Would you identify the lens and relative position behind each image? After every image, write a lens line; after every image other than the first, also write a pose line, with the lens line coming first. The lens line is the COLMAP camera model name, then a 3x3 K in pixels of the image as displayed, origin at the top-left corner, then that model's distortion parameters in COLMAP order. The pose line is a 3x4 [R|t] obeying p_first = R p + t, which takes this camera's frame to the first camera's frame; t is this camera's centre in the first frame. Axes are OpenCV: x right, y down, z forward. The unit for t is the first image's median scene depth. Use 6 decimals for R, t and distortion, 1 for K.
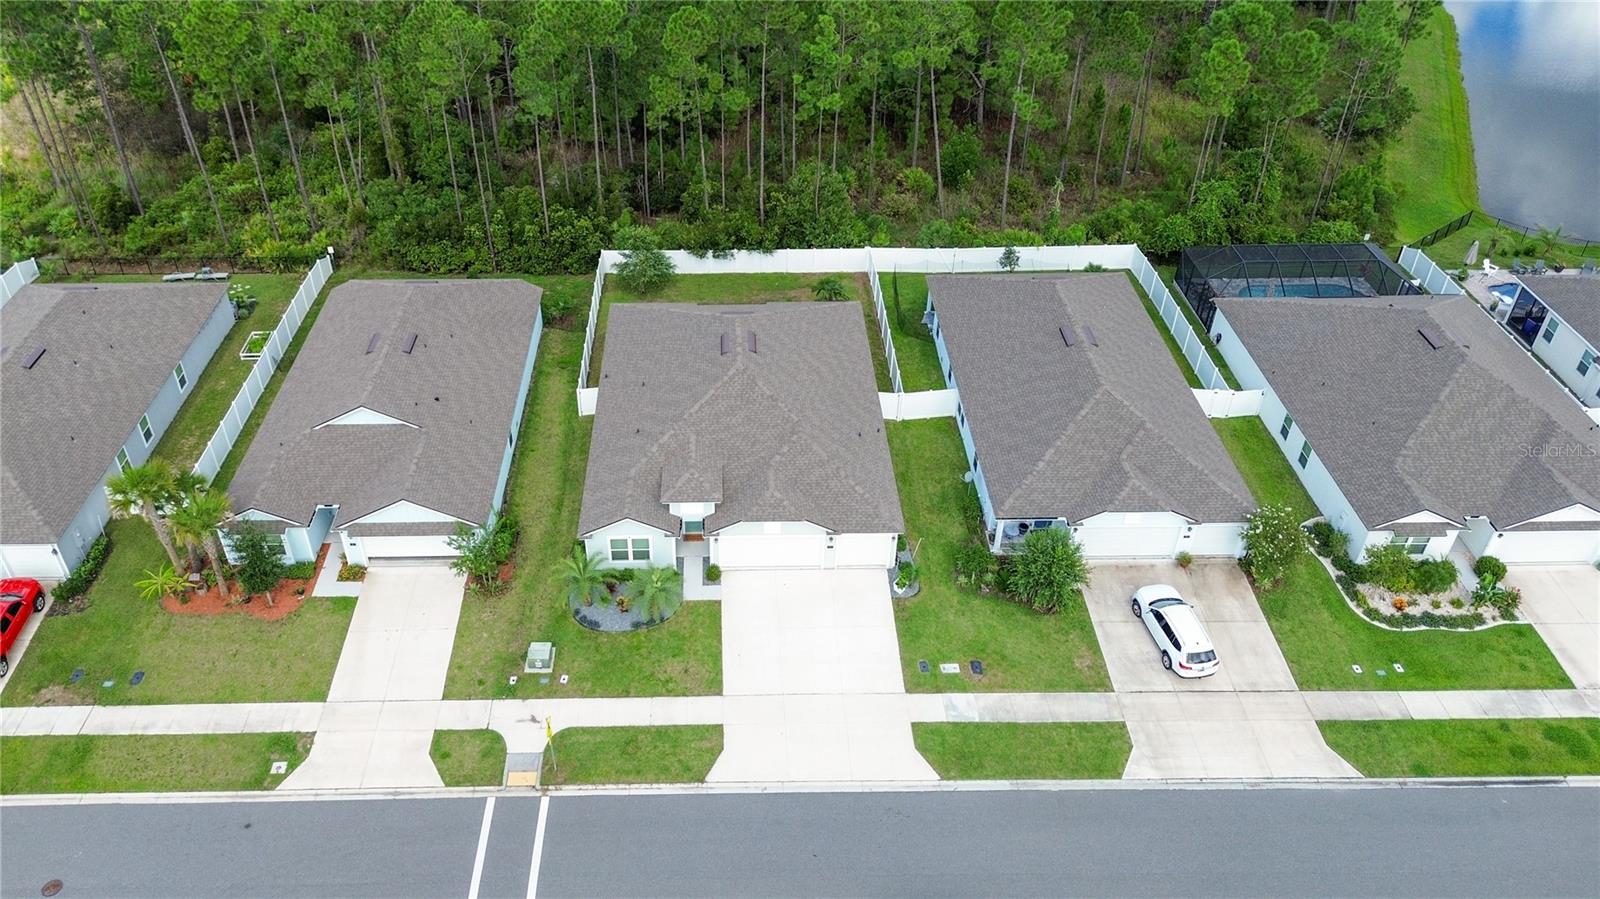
lens RADIAL K [[1152.8, 0, 741.7], [0, 1152.8, 403.4], [0, 0, 1]] dist [0.092609, -0.098406]
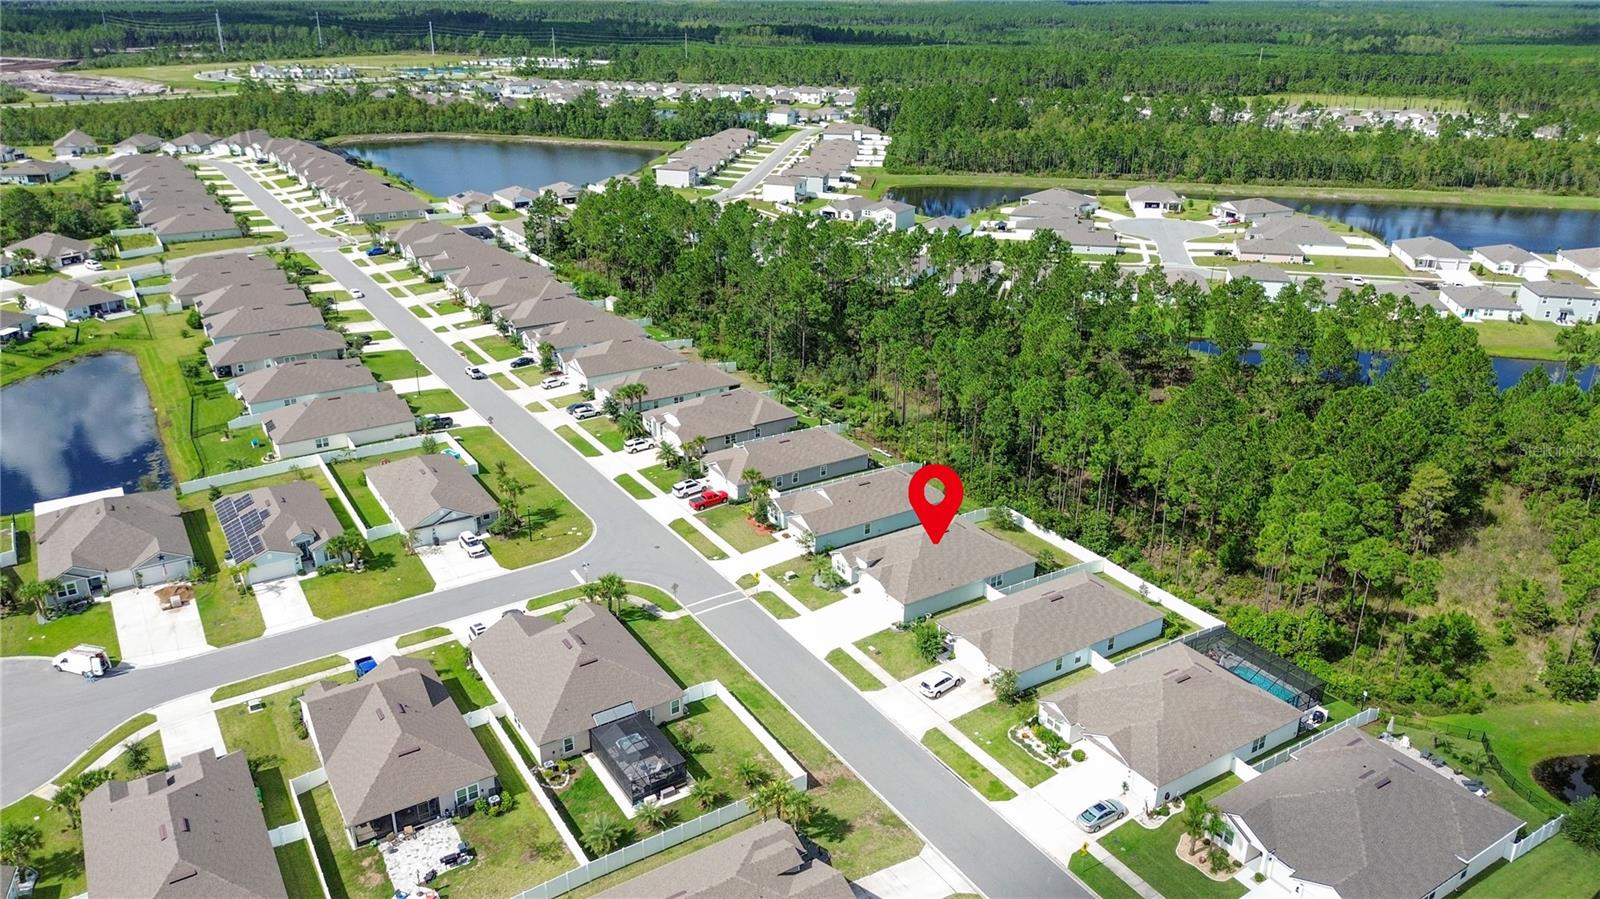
lens RADIAL K [[1136.7, 0, 800.0], [0, 1136.7, 449.5], [0, 0, 1]] dist [0.090238, -0.106122]
pose [[0.518598, 0.326228, -0.790336, 1.786801], [-0.510781, 0.859487, 0.019611, -0.103584], [0.685682, 0.393518, 0.612359, -0.735120]]
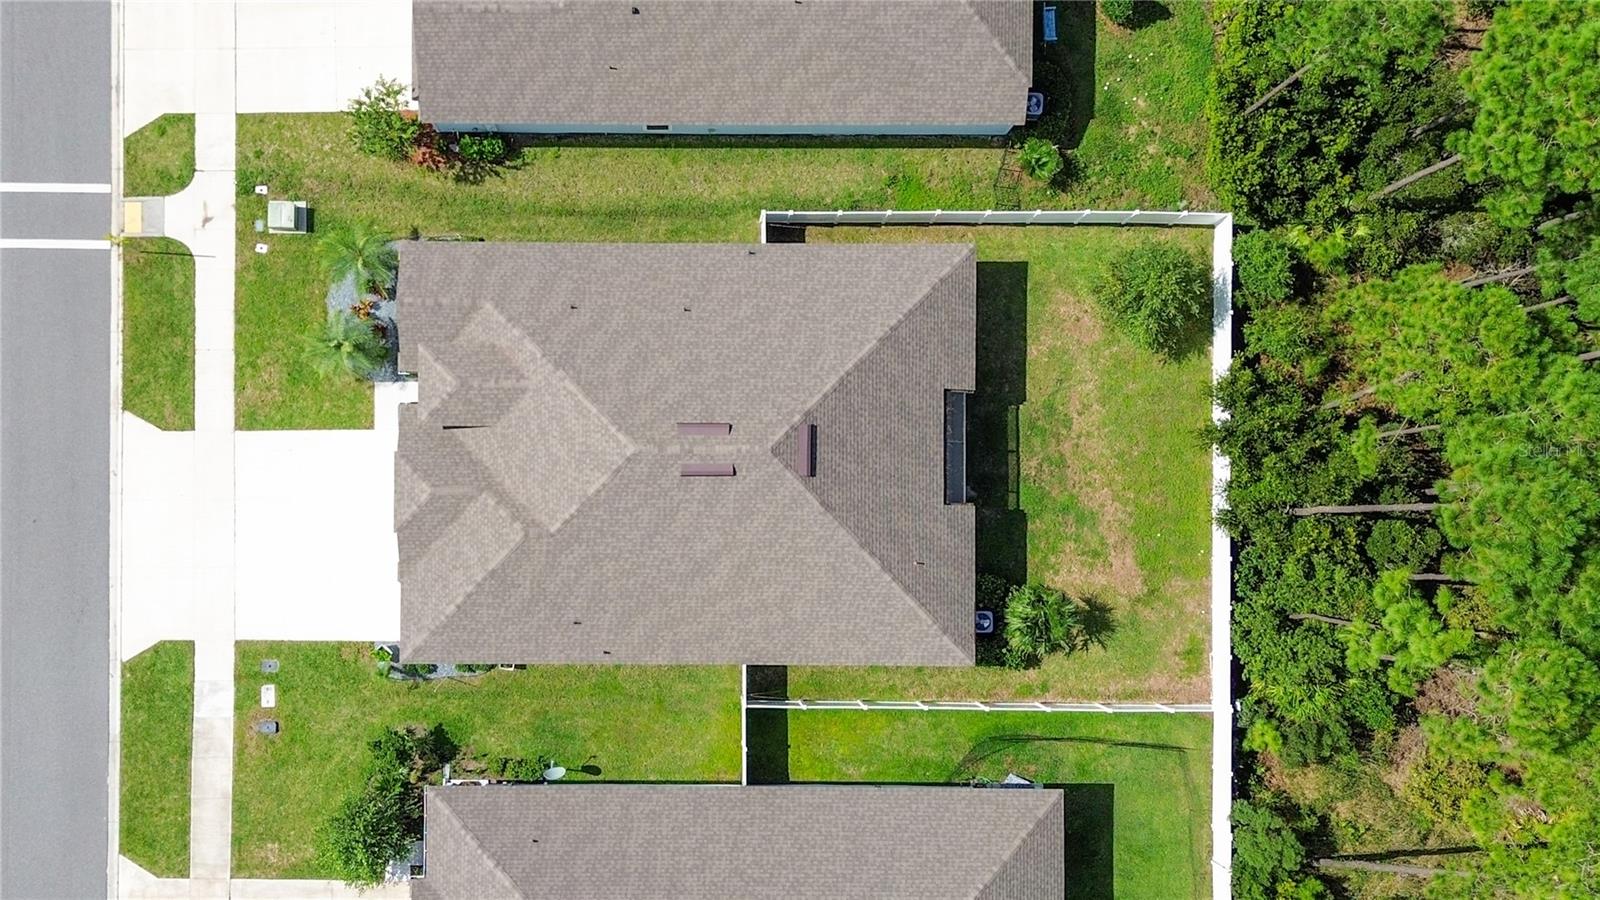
lens RADIAL K [[1136.7, 0, 800.0], [0, 1136.7, 450.0], [0, 0, 1]] dist [0.090238, -0.106122]
pose [[-0.019848, 0.999701, -0.014296, 0.002384], [-0.597683, -0.000402, 0.801732, -0.645067], [0.801487, 0.024457, 0.597512, 0.749828]]
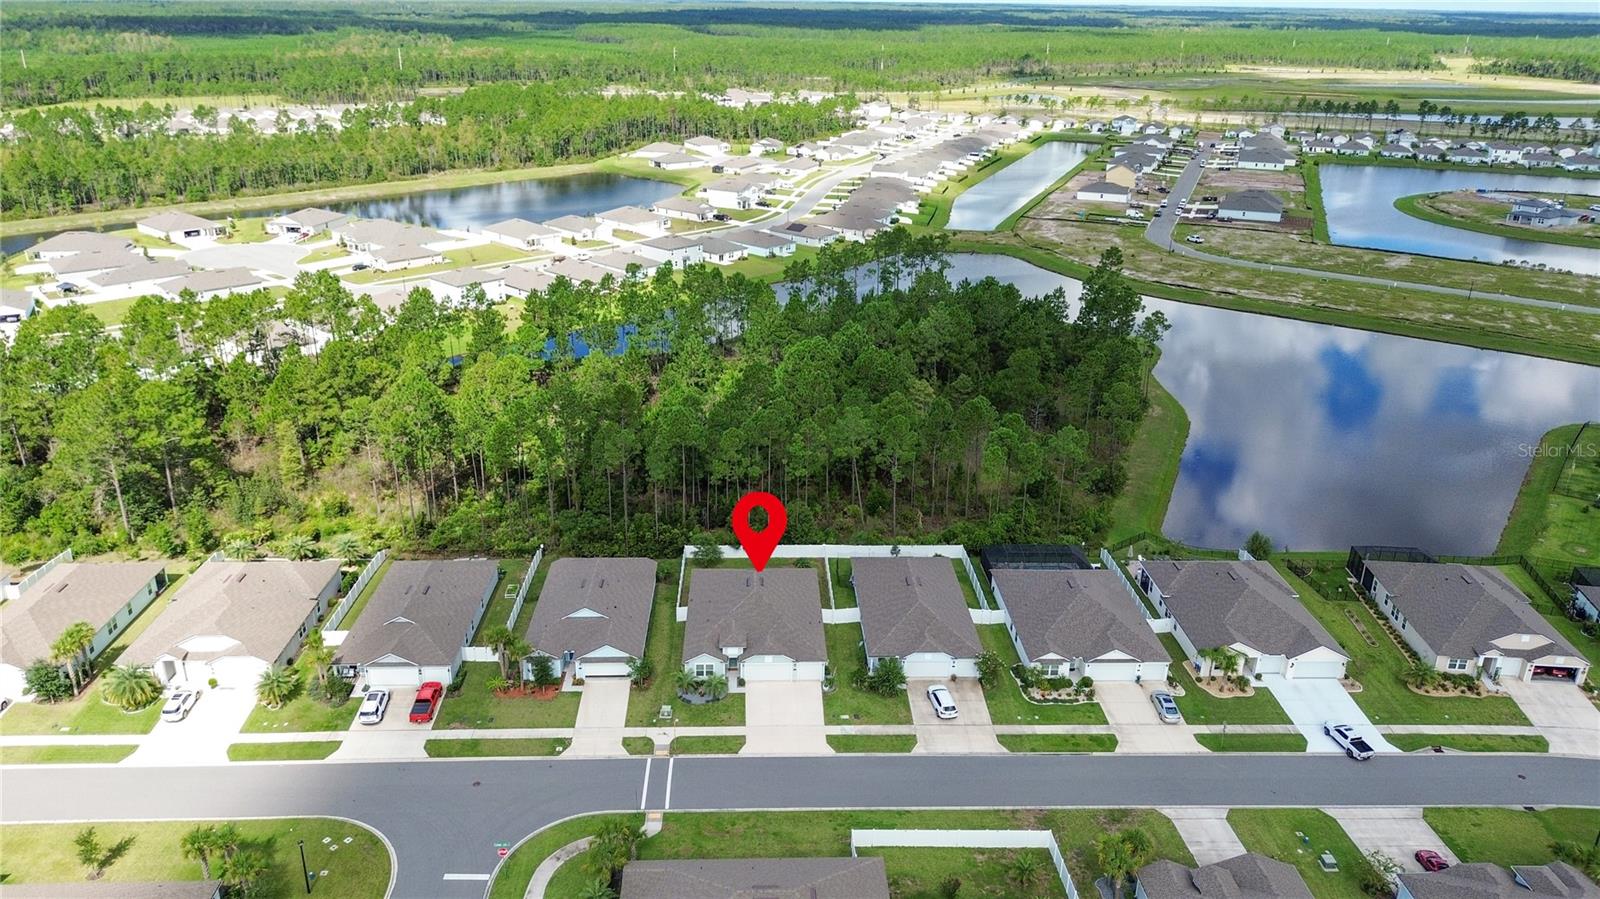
lens RADIAL K [[1136.7, 0, 800.0], [0, 1136.7, 449.5], [0, 0, 1]] dist [0.090238, -0.106122]
pose [[0.999553, 0.008020, 0.028790, 0.019917], [-0.000530, 0.967926, -0.251236, 0.265188], [-0.029882, 0.251108, 0.967498, -1.232740]]
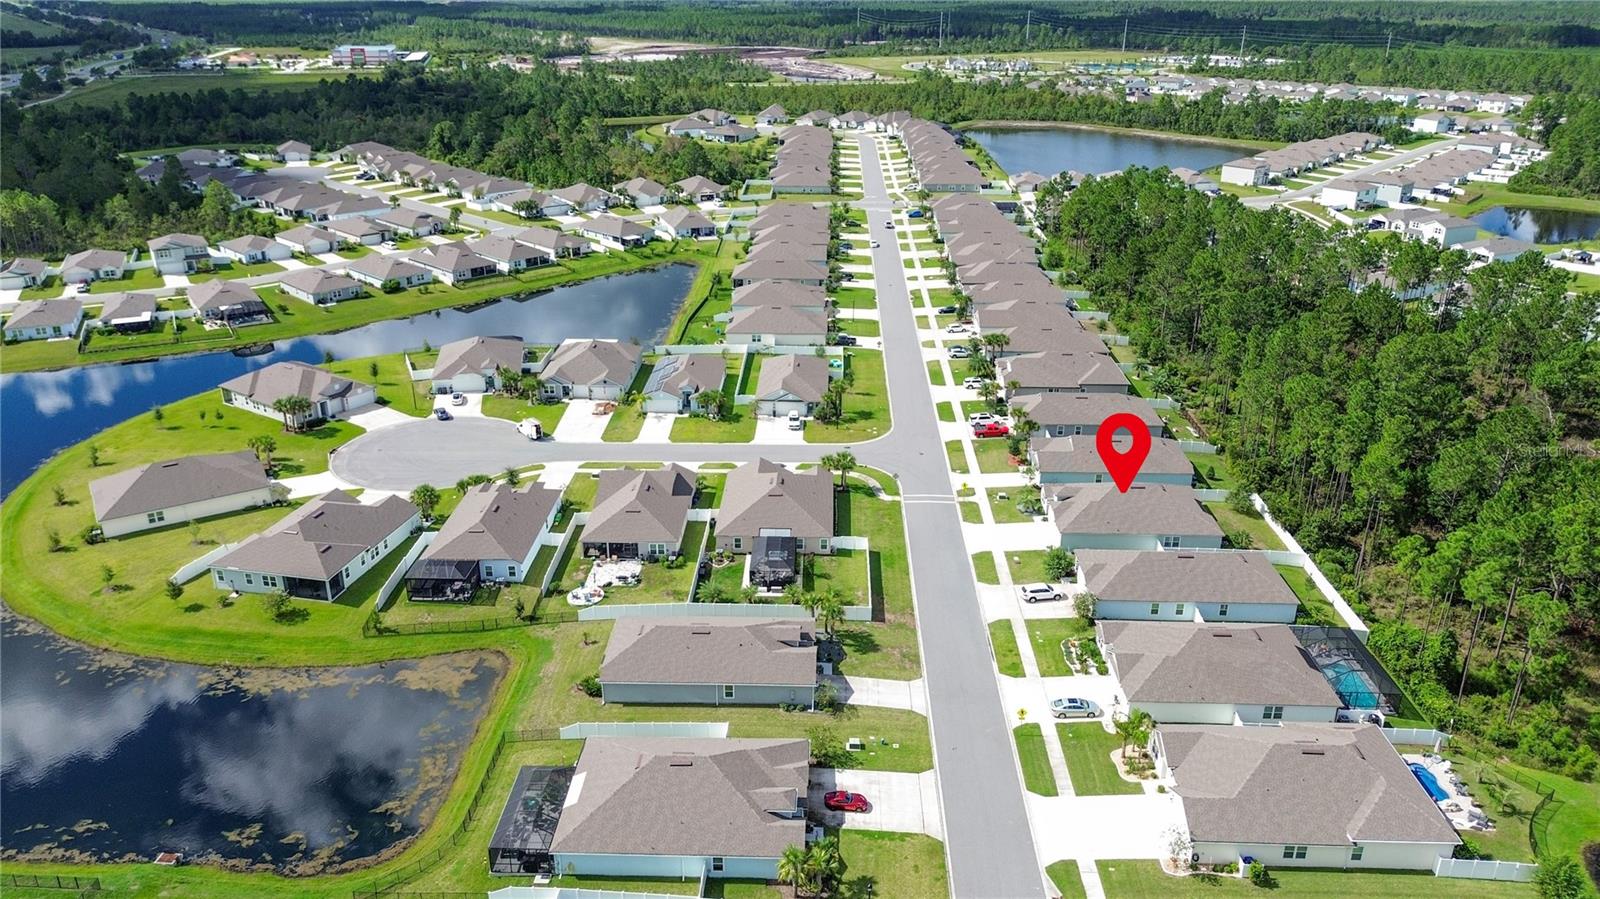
lens RADIAL K [[1136.7, 0, 800.0], [0, 1136.7, 449.5], [0, 0, 1]] dist [0.090238, -0.106122]
pose [[-0.047582, 0.380742, -0.923456, 2.565640], [-0.591742, 0.734067, 0.333147, -0.565257], [0.804722, 0.562300, 0.190373, -0.124565]]
